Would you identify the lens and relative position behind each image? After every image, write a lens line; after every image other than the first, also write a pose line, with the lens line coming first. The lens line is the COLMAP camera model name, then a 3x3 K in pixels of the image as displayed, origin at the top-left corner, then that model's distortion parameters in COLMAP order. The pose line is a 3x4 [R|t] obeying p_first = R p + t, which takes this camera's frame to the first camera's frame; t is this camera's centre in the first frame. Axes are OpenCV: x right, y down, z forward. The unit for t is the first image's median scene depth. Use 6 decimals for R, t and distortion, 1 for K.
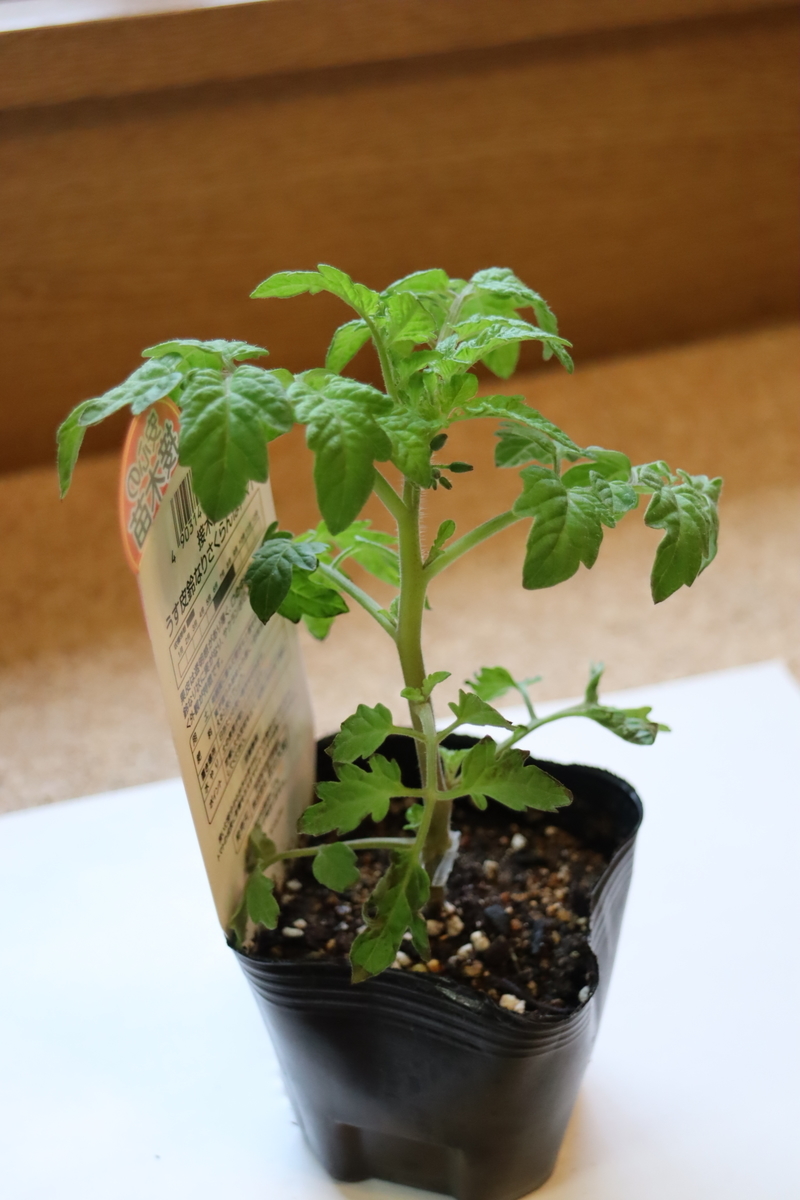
lens RADIAL K [[1885.3, 0, 396.2], [0, 1885.3, 603.3], [0, 0, 1]] dist [0.038962, 0.000000]
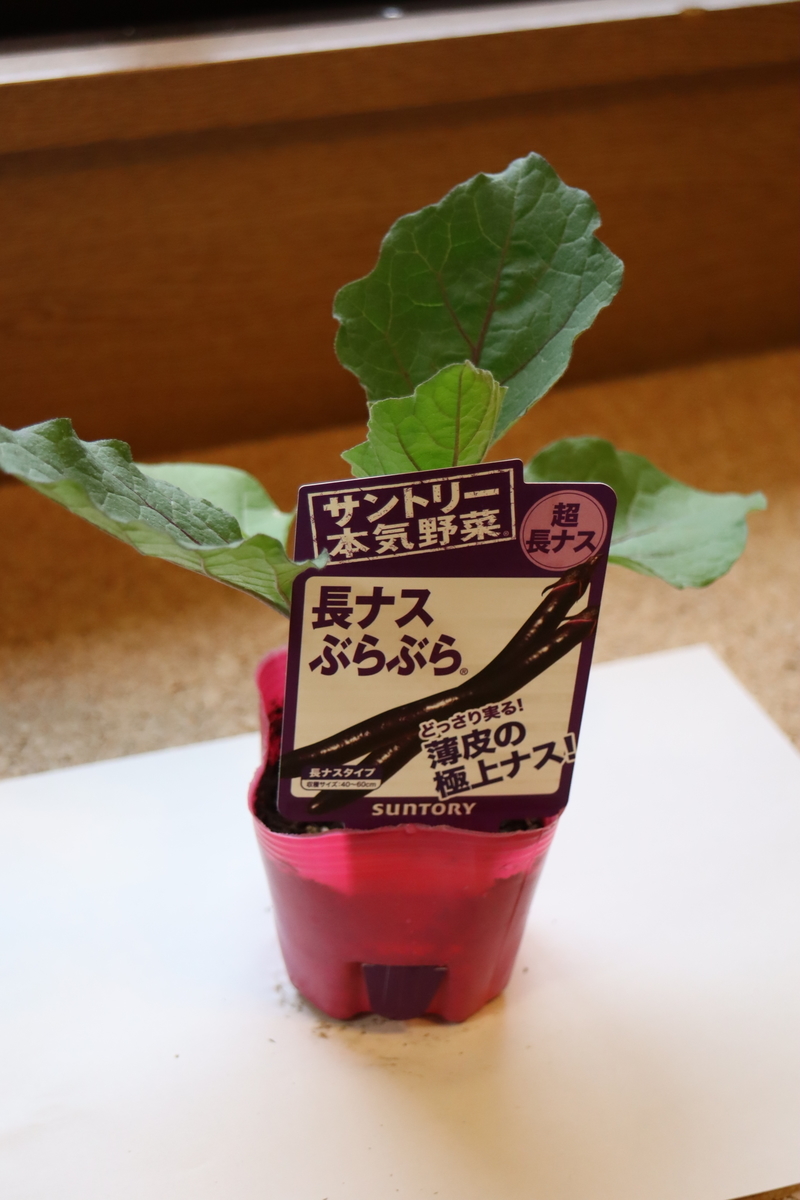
lens RADIAL K [[1885.3, 0, 406.9], [0, 1885.3, 597.5], [0, 0, 1]] dist [0.038962, 0.000000]
pose [[0.999732, 0.010337, 0.020720, -0.005387], [-0.009745, 0.999548, -0.028450, 0.033107], [-0.021005, 0.028241, 0.999380, -0.116329]]
